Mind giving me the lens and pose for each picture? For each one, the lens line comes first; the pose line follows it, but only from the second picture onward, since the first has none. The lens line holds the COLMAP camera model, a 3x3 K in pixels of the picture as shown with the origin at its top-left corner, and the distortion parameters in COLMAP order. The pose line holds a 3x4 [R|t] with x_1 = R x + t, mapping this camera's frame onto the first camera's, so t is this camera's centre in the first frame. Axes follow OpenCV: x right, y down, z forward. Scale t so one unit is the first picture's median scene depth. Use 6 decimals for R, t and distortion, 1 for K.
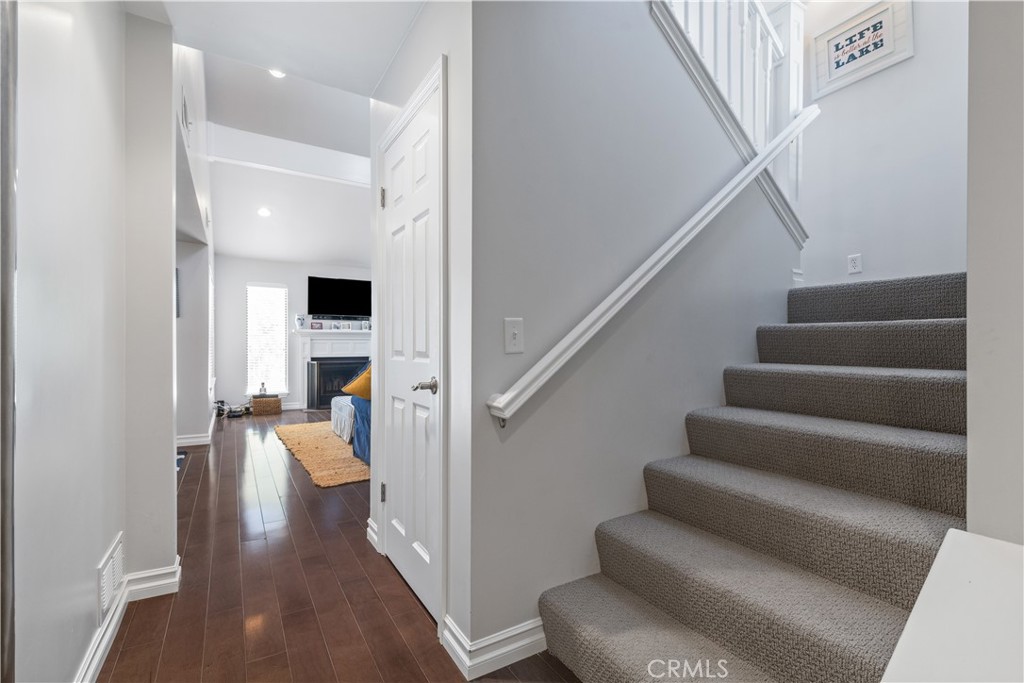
lens RADIAL K [[463.1, 0, 510.4], [0, 463.1, 345.1], [0, 0, 1]] dist [0.008587, -0.001366]
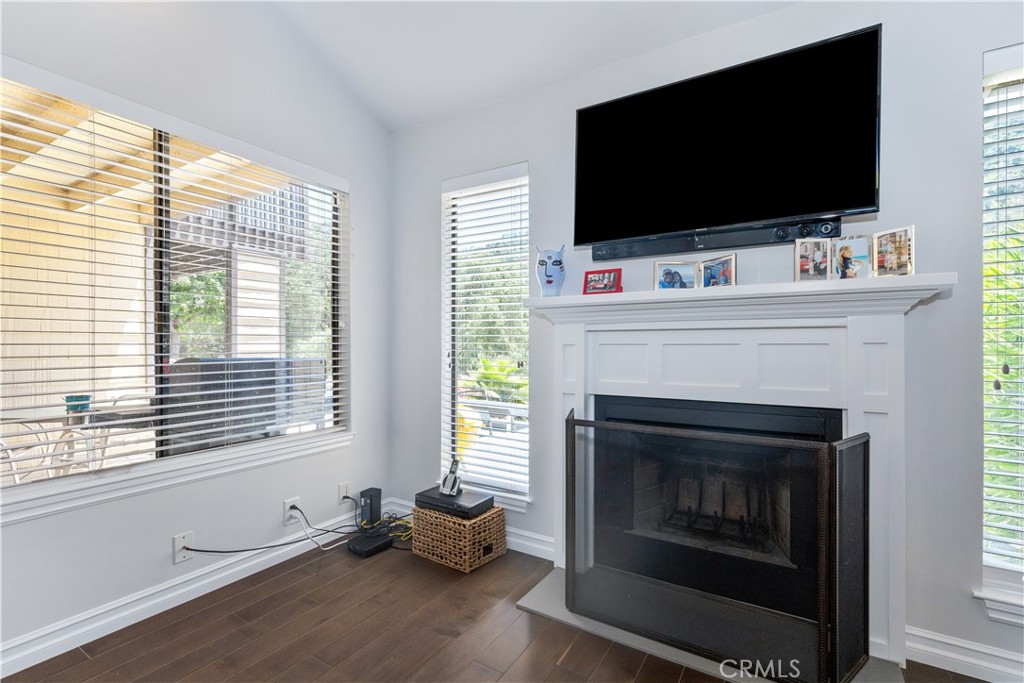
lens RADIAL K [[463.1, 0, 493.9], [0, 463.1, 338.3], [0, 0, 1]] dist [0.008587, -0.001366]
pose [[0.430395, -0.000917, -0.902640, -0.198454], [-0.004326, 0.999986, -0.003078, -0.007082], [0.902630, 0.005230, 0.430385, 0.824431]]
